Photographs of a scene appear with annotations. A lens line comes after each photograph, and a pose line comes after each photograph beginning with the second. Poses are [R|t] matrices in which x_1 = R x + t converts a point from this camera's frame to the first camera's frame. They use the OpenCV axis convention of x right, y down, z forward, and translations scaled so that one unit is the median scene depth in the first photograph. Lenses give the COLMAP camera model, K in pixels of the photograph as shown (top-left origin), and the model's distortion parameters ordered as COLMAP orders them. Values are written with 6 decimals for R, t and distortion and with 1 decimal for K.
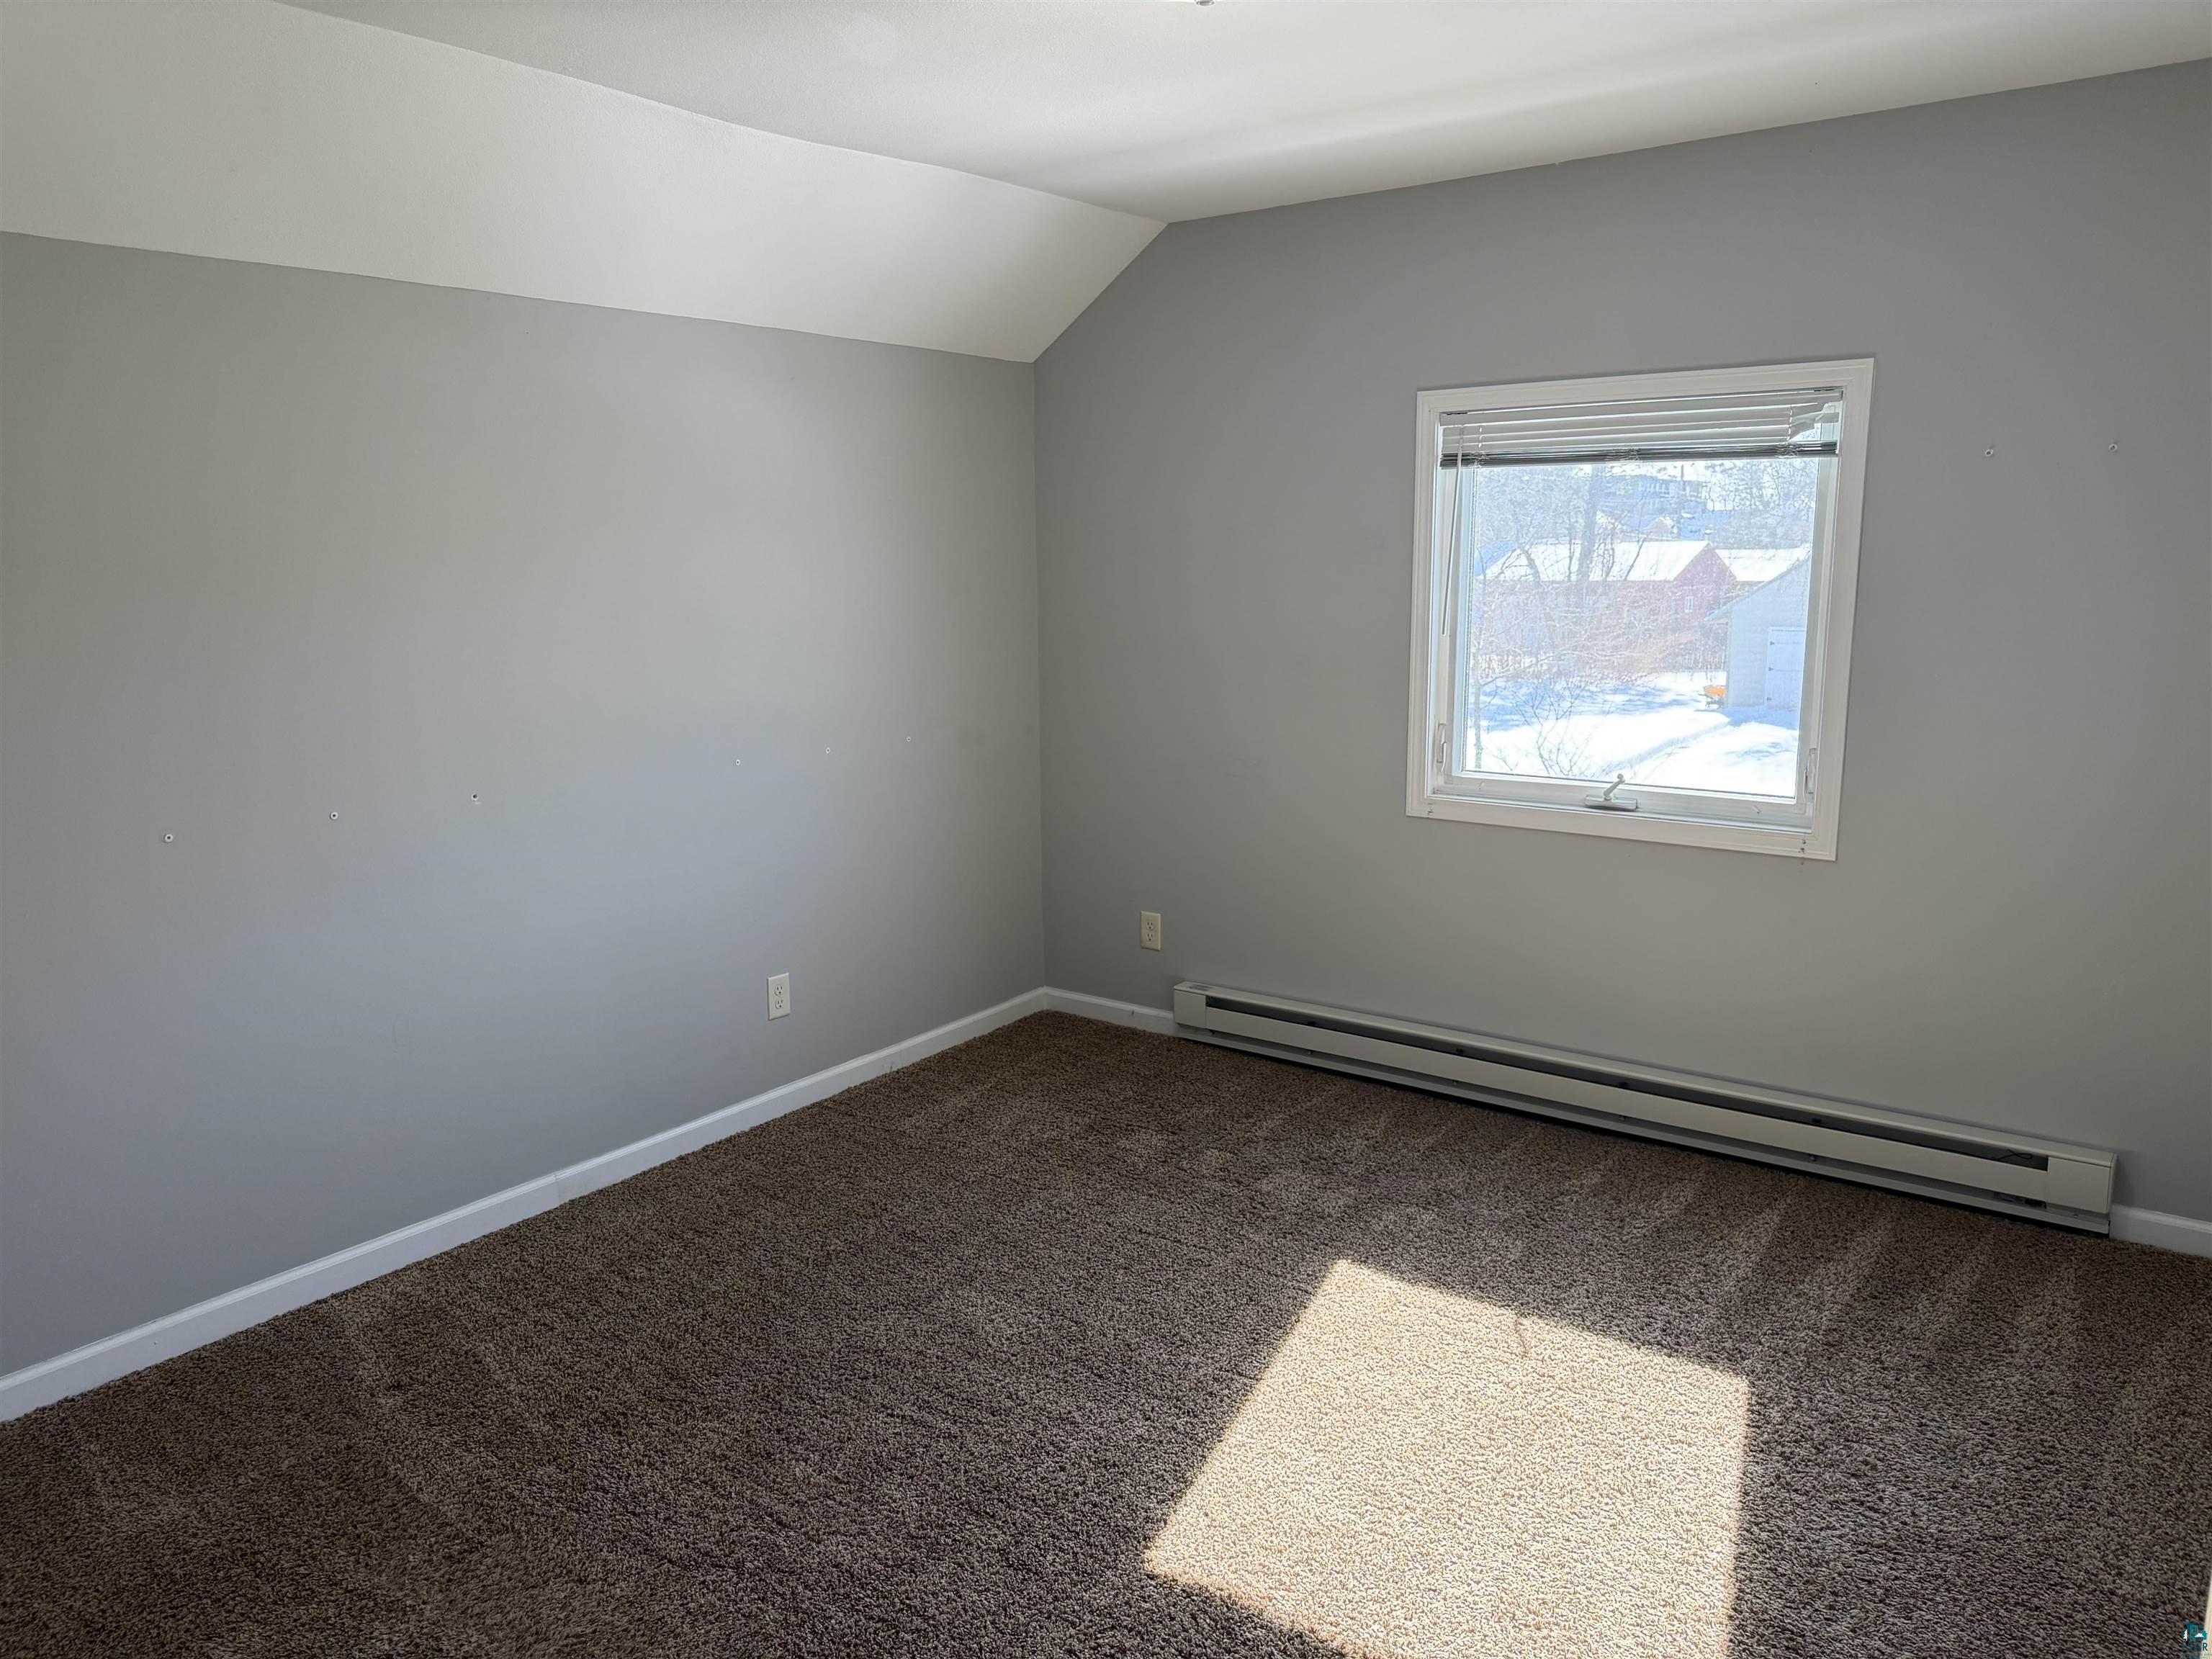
lens RADIAL K [[1556.4, 0, 1105.2], [0, 1556.4, 824.9], [0, 0, 1]] dist [0.021249, -0.022003]
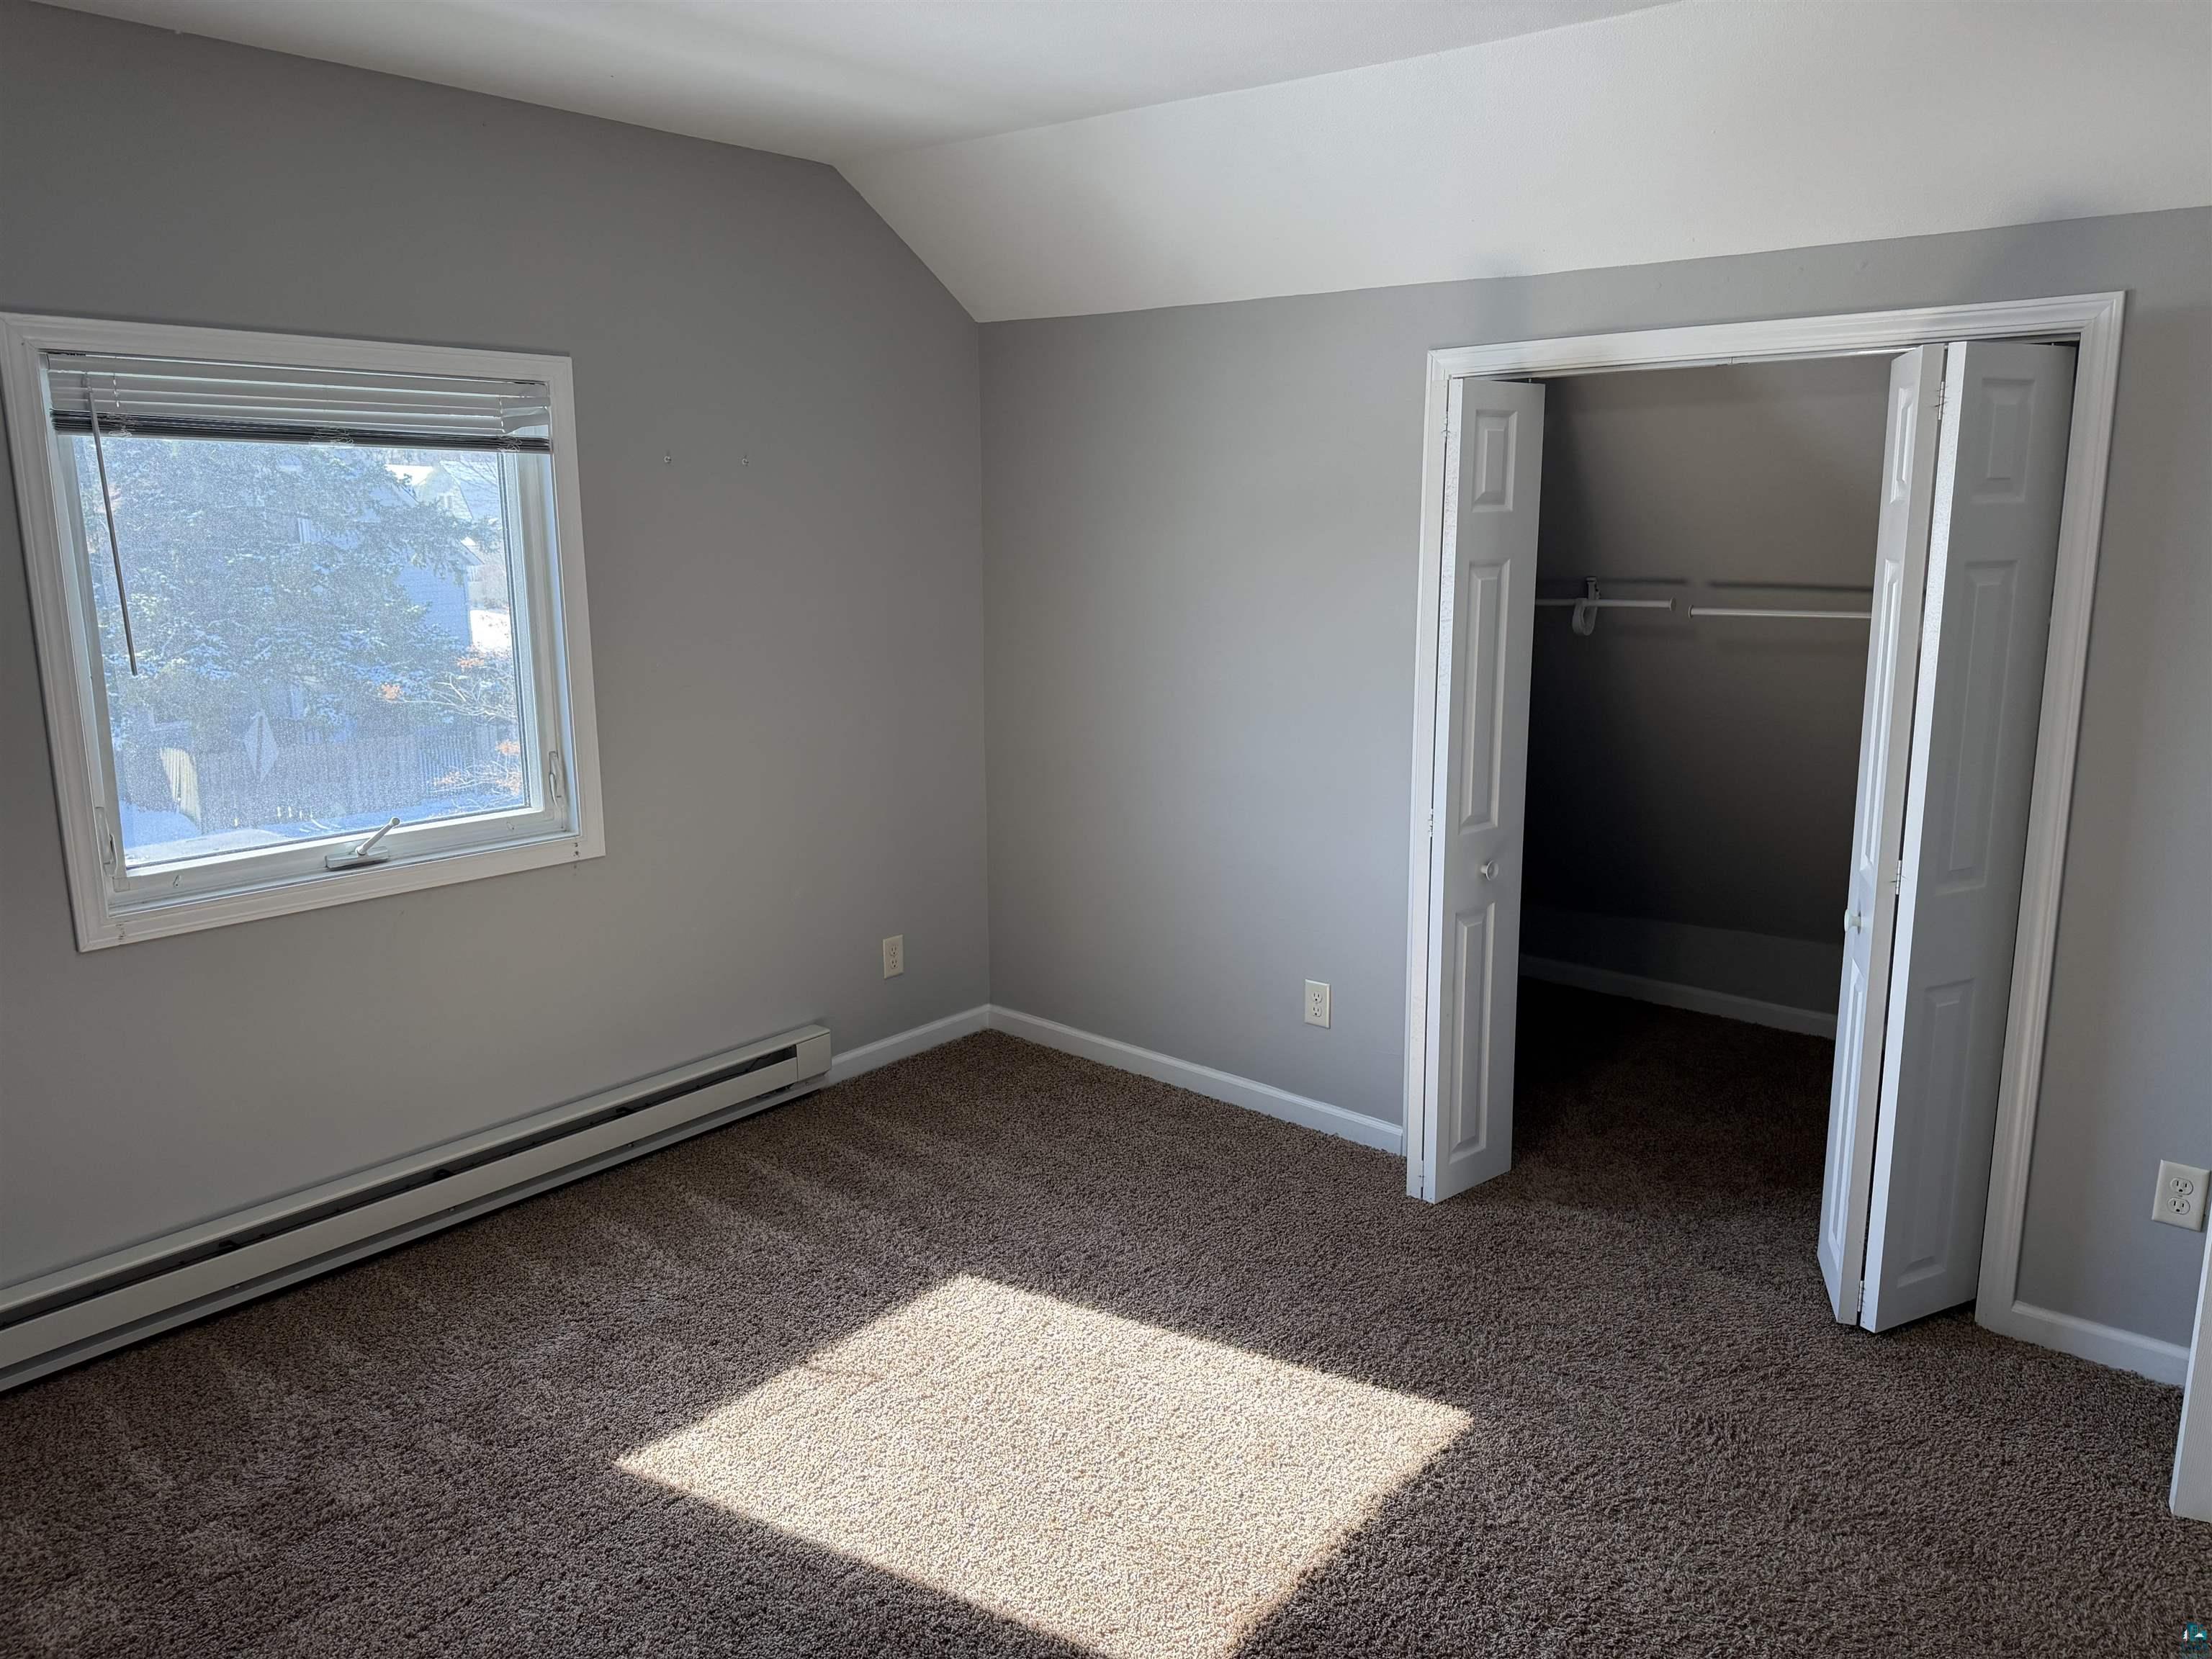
lens RADIAL K [[1556.4, 0, 1105.8], [0, 1556.4, 830.1], [0, 0, 1]] dist [0.021249, -0.022003]
pose [[0.046638, -0.188108, 0.981040, -0.501361], [0.182732, 0.967143, 0.176757, -0.110541], [-0.982056, 0.171024, 0.079479, 0.588726]]
